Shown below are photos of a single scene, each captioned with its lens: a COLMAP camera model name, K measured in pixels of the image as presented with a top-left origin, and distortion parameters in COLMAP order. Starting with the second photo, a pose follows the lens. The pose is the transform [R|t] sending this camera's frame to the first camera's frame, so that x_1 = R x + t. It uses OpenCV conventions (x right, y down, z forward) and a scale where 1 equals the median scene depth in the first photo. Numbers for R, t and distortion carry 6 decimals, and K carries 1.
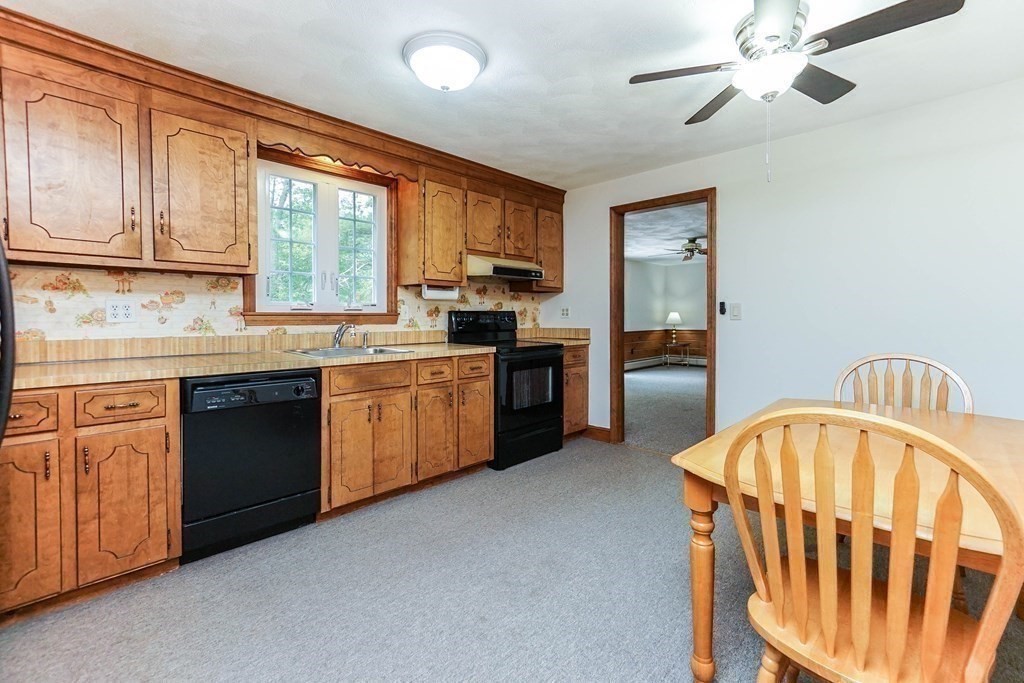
lens RADIAL K [[435.4, 0, 524.2], [0, 435.4, 326.1], [0, 0, 1]] dist [-0.000319, 0.004110]
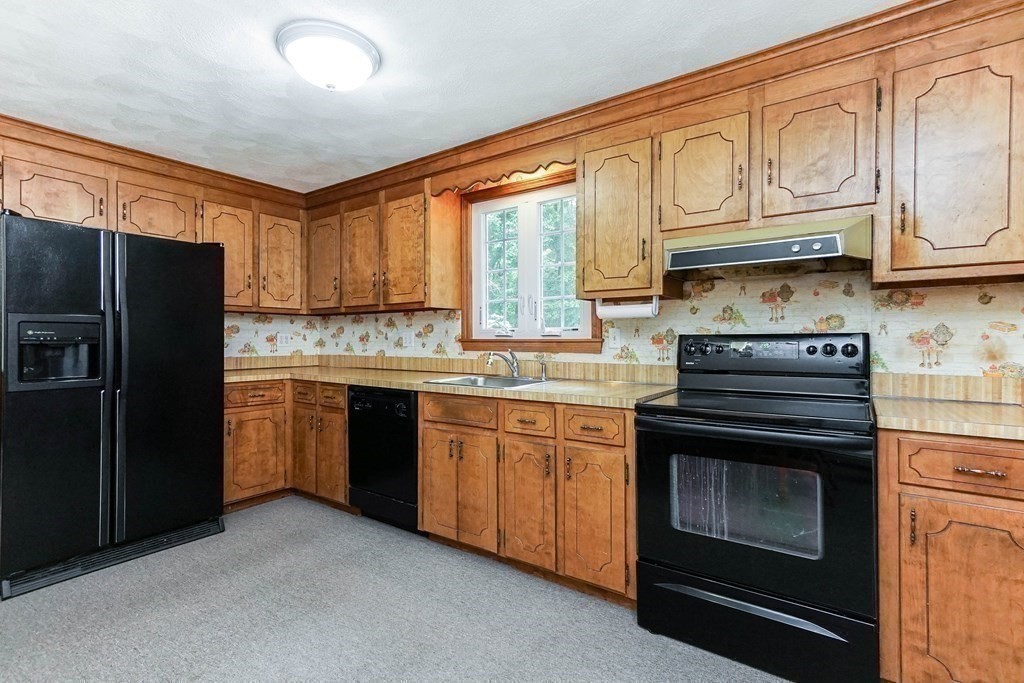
lens RADIAL K [[466.9, 0, 512.0], [0, 466.9, 341.5], [0, 0, 1]] dist [0.008952, 0.001462]
pose [[0.170161, 0.005862, -0.985399, 0.591565], [-0.021904, 0.999758, 0.002165, -0.029679], [0.985173, 0.021216, 0.170248, 0.874868]]
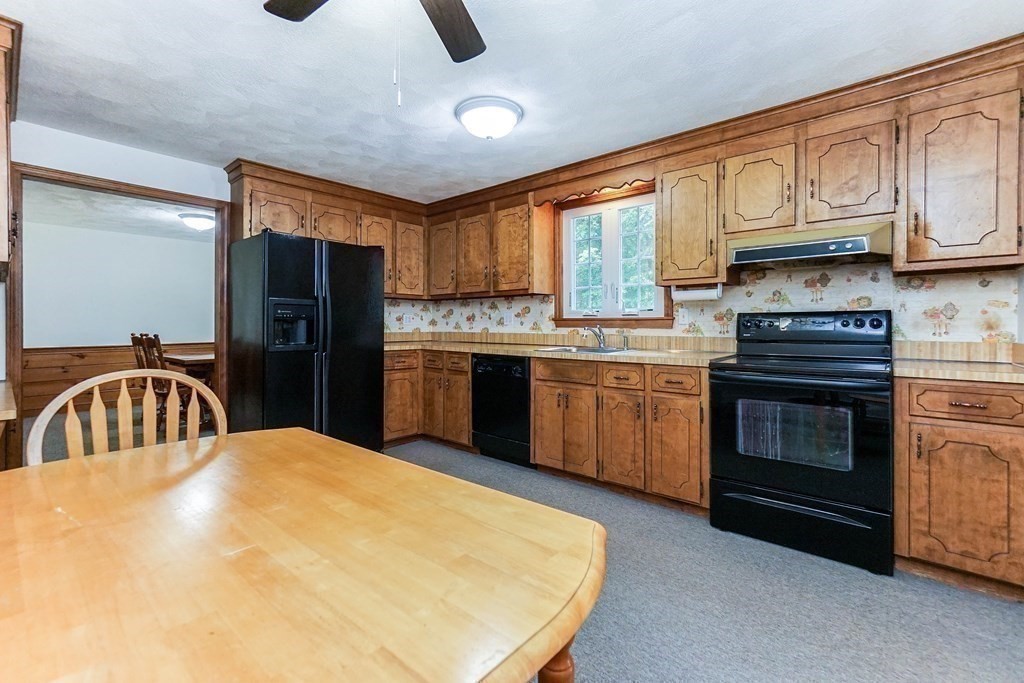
lens RADIAL K [[435.4, 0, 524.2], [0, 435.4, 326.1], [0, 0, 1]] dist [-0.000319, 0.004110]
pose [[0.099272, 0.006842, -0.995037, 0.777530], [-0.020420, 0.999780, 0.004838, -0.009636], [0.994851, 0.019838, 0.099390, 0.714028]]
